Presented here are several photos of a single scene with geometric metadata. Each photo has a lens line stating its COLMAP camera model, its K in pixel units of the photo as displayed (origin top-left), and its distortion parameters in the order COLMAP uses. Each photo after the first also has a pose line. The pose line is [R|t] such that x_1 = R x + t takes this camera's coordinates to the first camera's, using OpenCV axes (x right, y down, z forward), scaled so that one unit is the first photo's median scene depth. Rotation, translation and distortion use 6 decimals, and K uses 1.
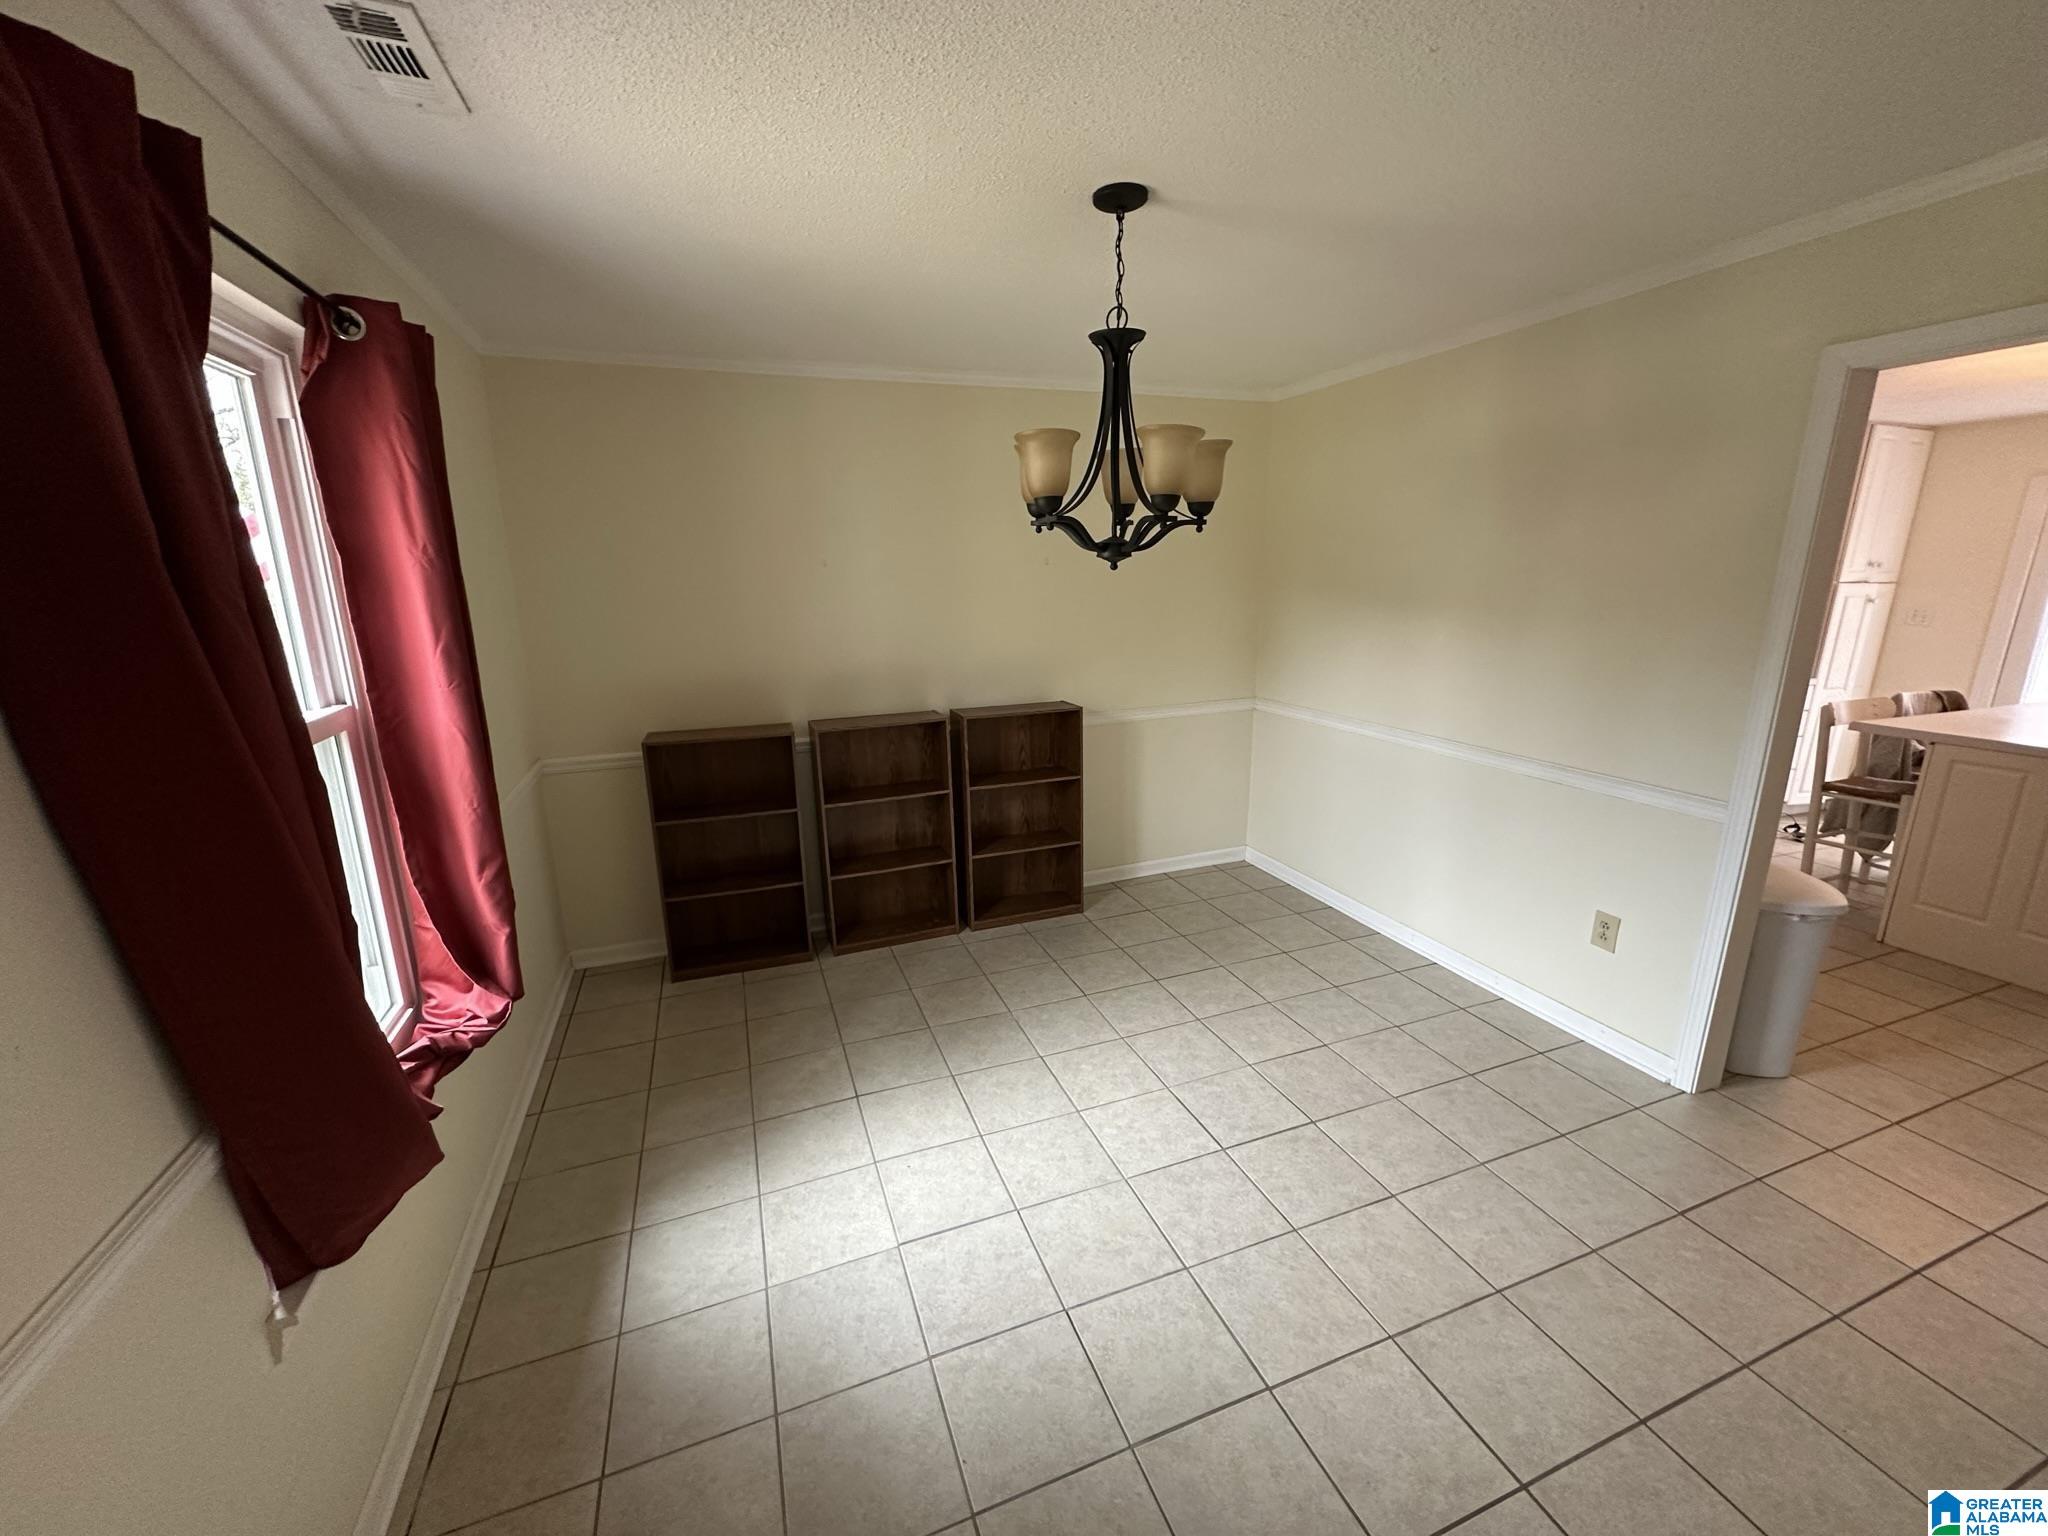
lens RADIAL K [[813.3, 0, 1021.4], [0, 813.3, 769.7], [0, 0, 1]] dist [-0.002345, -0.000265]
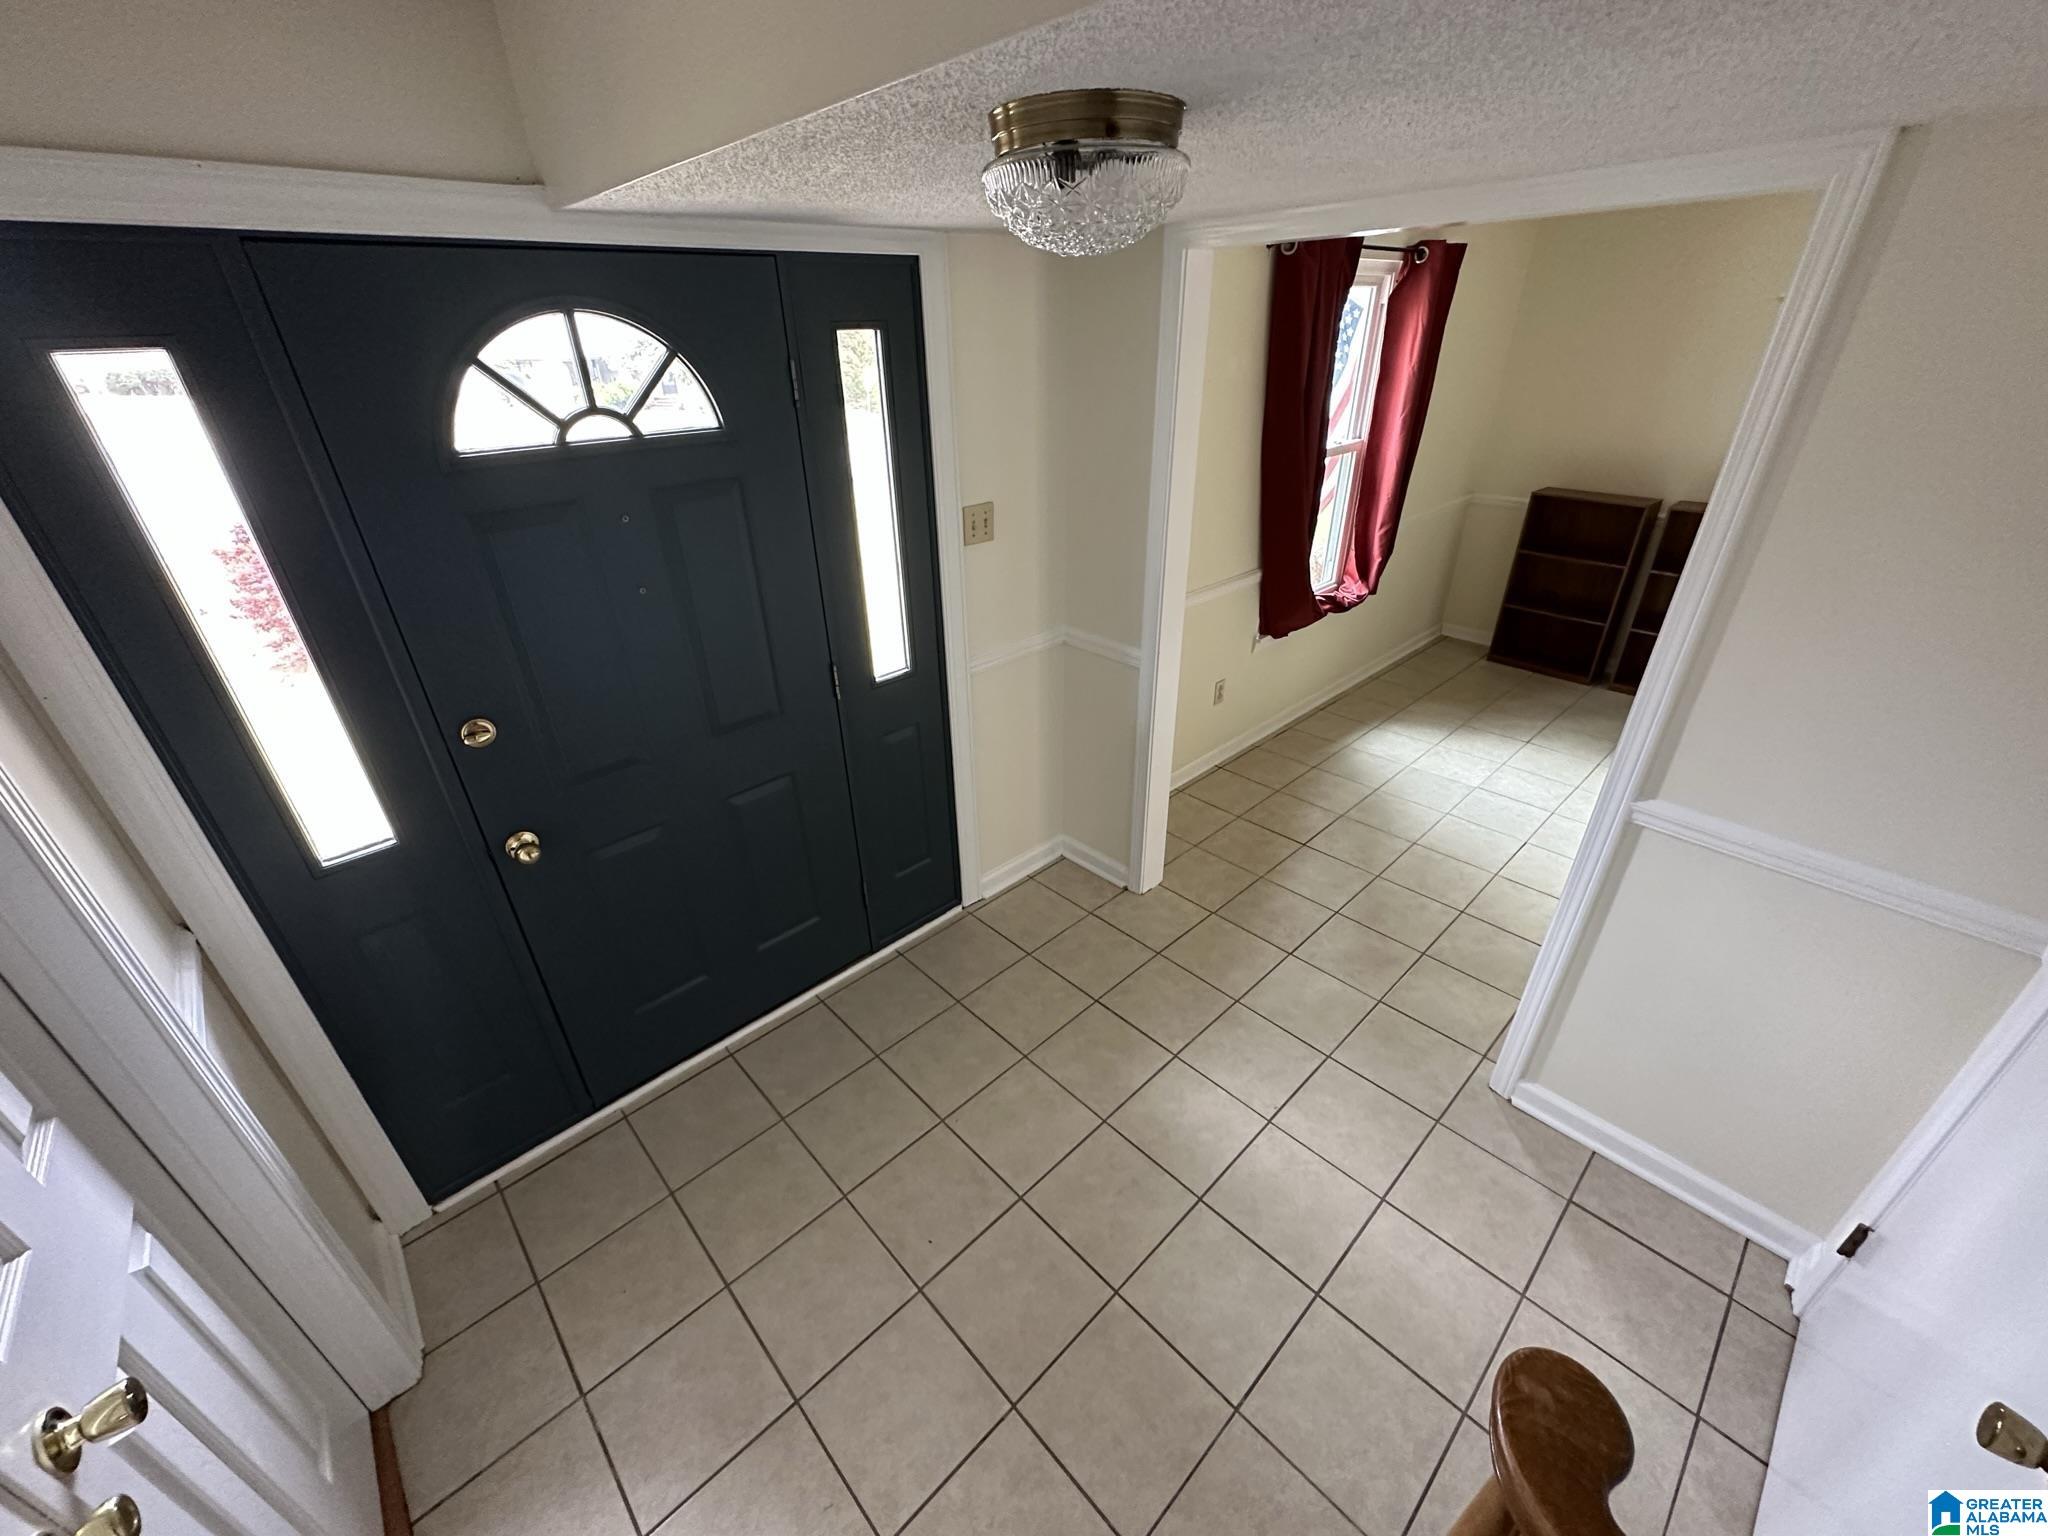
lens RADIAL K [[813.3, 0, 1026.5], [0, 813.3, 766.9], [0, 0, 1]] dist [-0.002345, -0.000265]
pose [[0.386681, 0.445526, -0.807456, 0.562402], [-0.205298, 0.895178, 0.395613, 0.016897], [0.899072, 0.012792, 0.437613, -0.440961]]
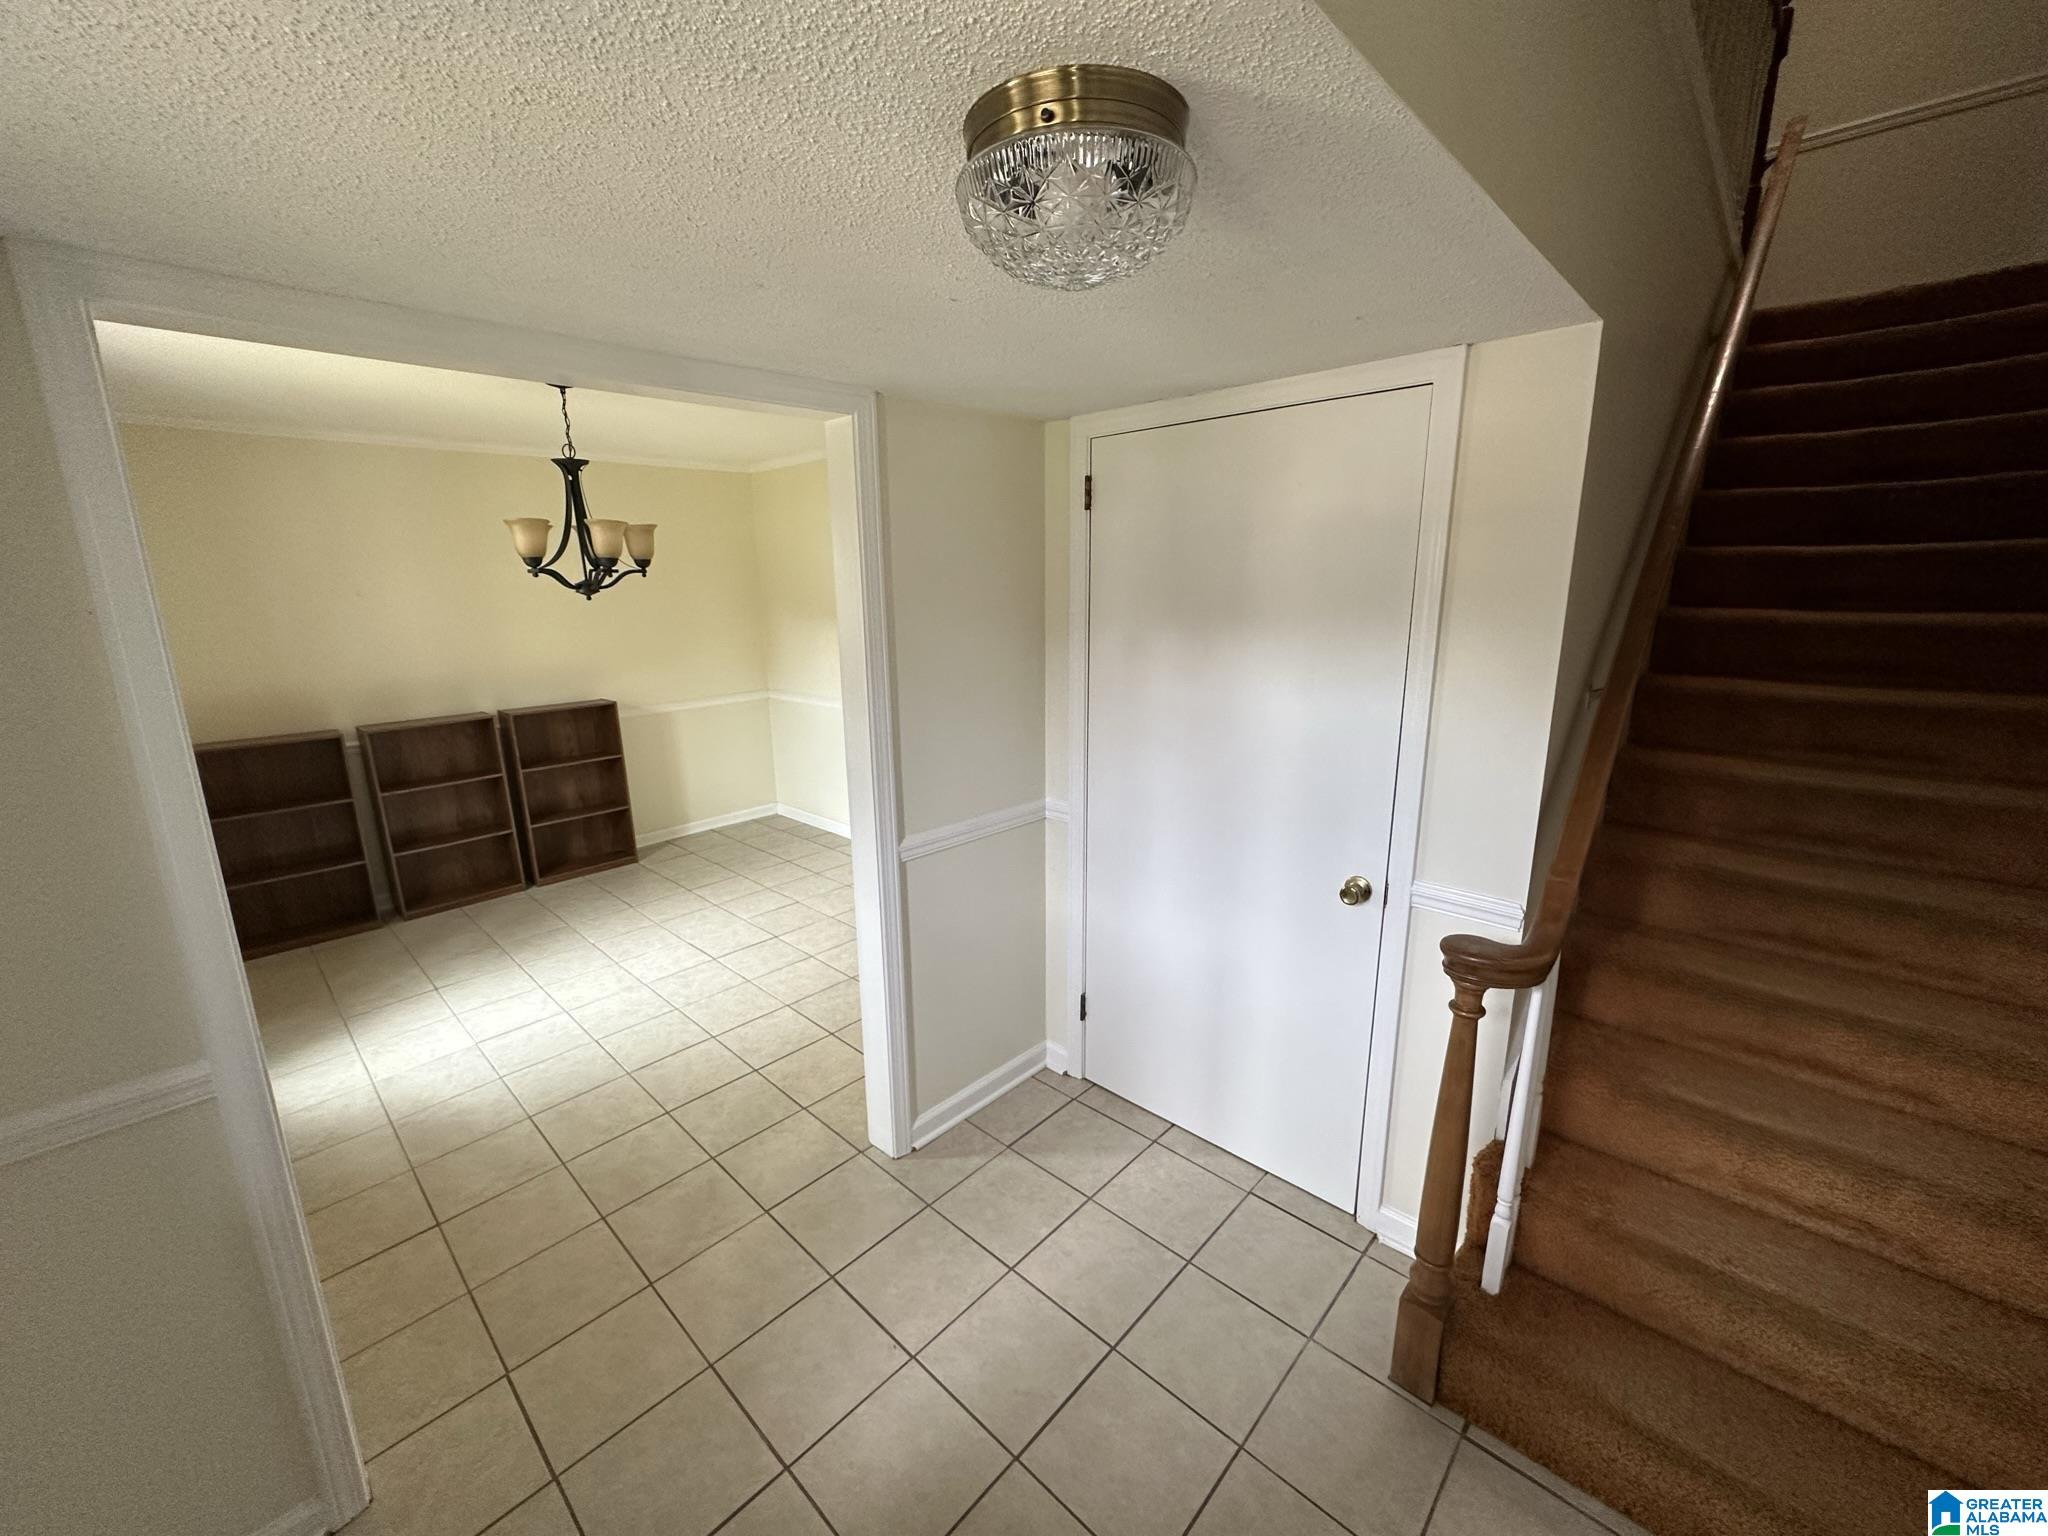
lens RADIAL K [[813.3, 0, 1022.5], [0, 813.3, 768.2], [0, 0, 1]] dist [-0.002345, -0.000265]
pose [[0.897389, -0.099147, 0.429956, 0.100628], [0.109396, 0.993998, 0.000888, 0.112565], [-0.427463, 0.046239, 0.902849, -0.511516]]
